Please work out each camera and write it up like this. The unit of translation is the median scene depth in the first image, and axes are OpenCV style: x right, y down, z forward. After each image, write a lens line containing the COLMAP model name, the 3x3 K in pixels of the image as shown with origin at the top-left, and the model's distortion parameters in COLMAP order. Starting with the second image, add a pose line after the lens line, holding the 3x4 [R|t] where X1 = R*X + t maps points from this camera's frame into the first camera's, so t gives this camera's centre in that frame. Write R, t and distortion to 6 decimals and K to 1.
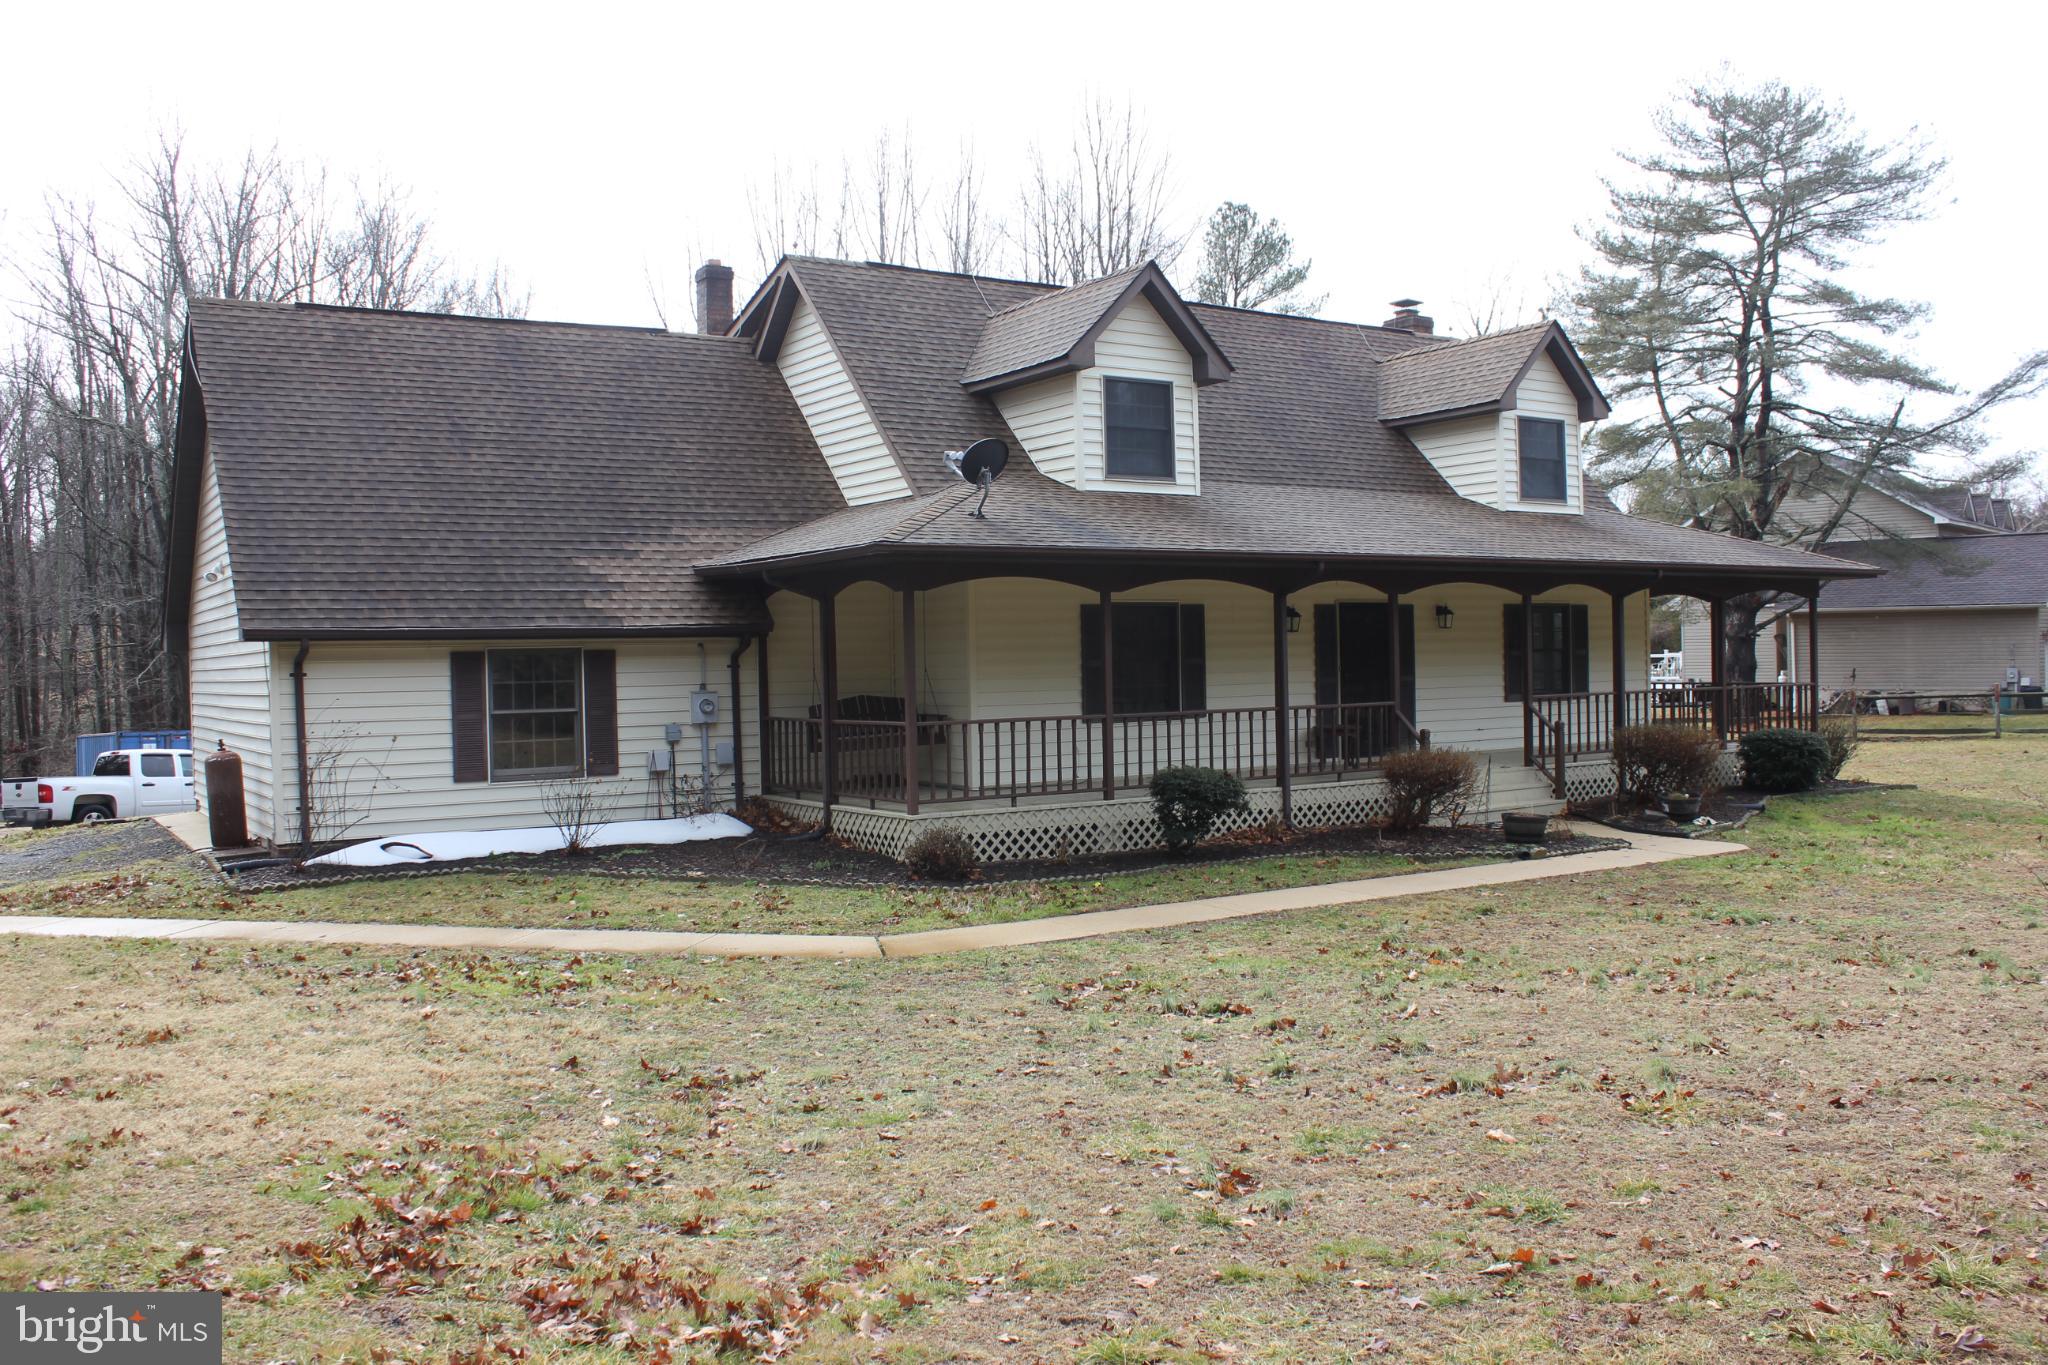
lens RADIAL K [[1648.7, 0, 1038.2], [0, 1648.7, 689.7], [0, 0, 1]] dist [-0.102975, 0.006546]
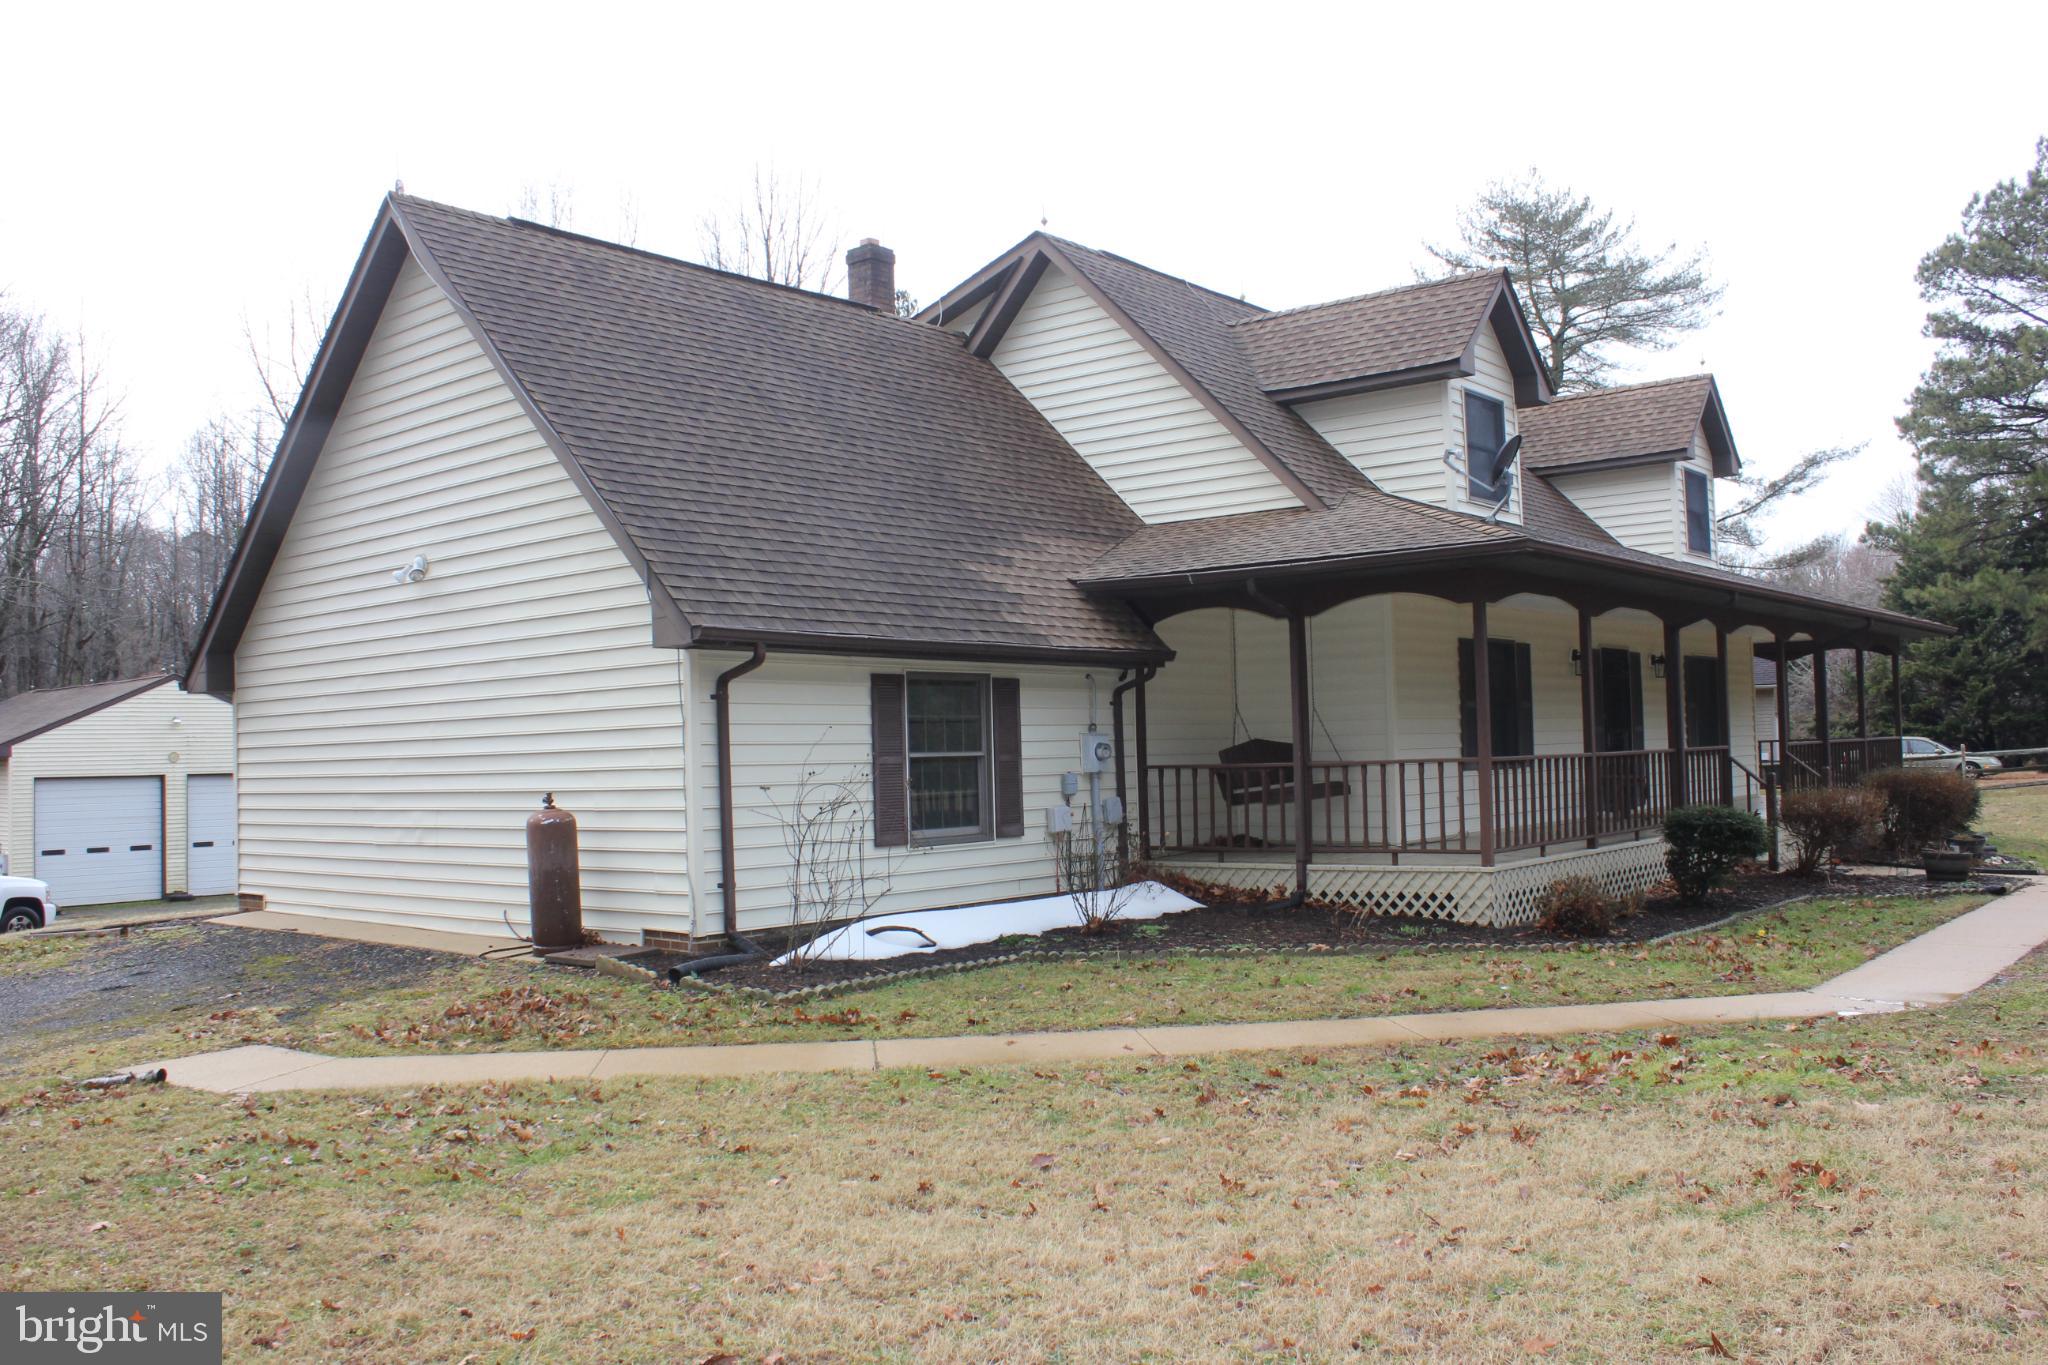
lens RADIAL K [[1648.7, 0, 1024.2], [0, 1648.7, 690.2], [0, 0, 1]] dist [-0.102975, 0.006546]
pose [[0.956651, 0.006487, 0.291165, -0.474477], [0.012211, 0.997979, -0.062358, 0.030282], [-0.290981, 0.063210, 0.954638, 0.234184]]
